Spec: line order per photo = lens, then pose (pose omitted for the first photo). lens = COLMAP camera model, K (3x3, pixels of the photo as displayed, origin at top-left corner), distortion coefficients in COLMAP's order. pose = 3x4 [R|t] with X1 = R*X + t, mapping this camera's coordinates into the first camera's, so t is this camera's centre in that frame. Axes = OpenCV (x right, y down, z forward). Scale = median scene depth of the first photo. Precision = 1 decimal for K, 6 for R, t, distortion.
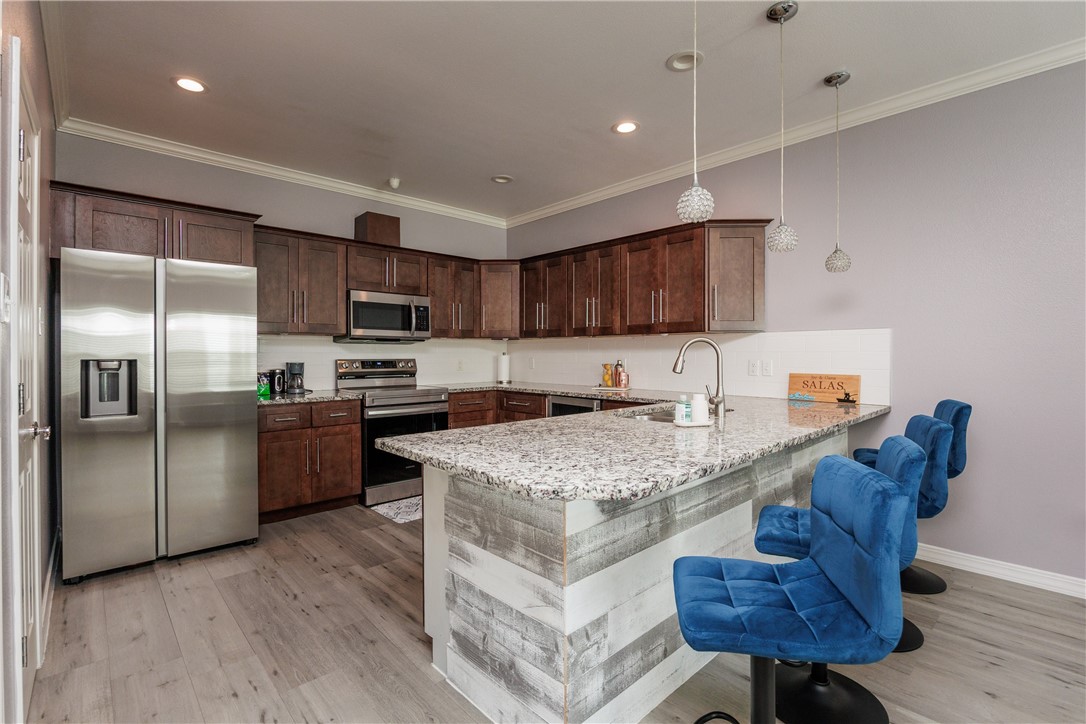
lens RADIAL K [[495.6, 0, 510.9], [0, 495.6, 358.3], [0, 0, 1]] dist [-0.012727, 0.001337]
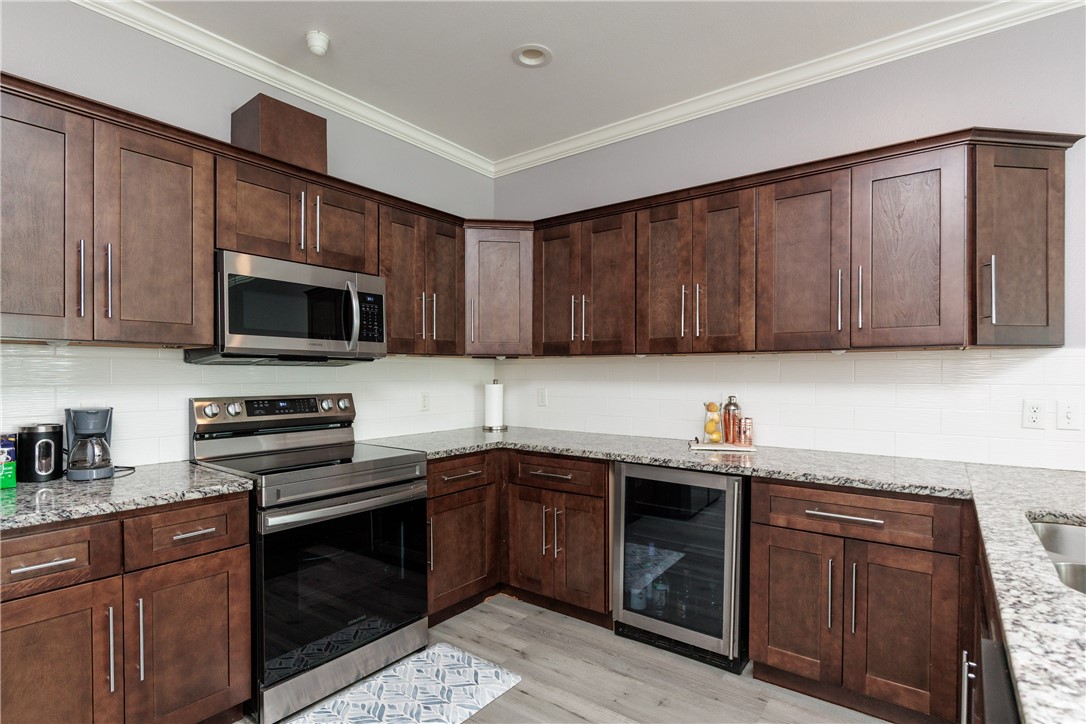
lens RADIAL K [[540.4, 0, 509.9], [0, 540.4, 377.7], [0, 0, 1]] dist [-0.010809, -0.000237]
pose [[0.982904, -0.001566, 0.184111, -0.148058], [0.001635, 0.999999, -0.000225, -0.017585], [-0.184110, 0.000522, 0.982906, 0.439403]]
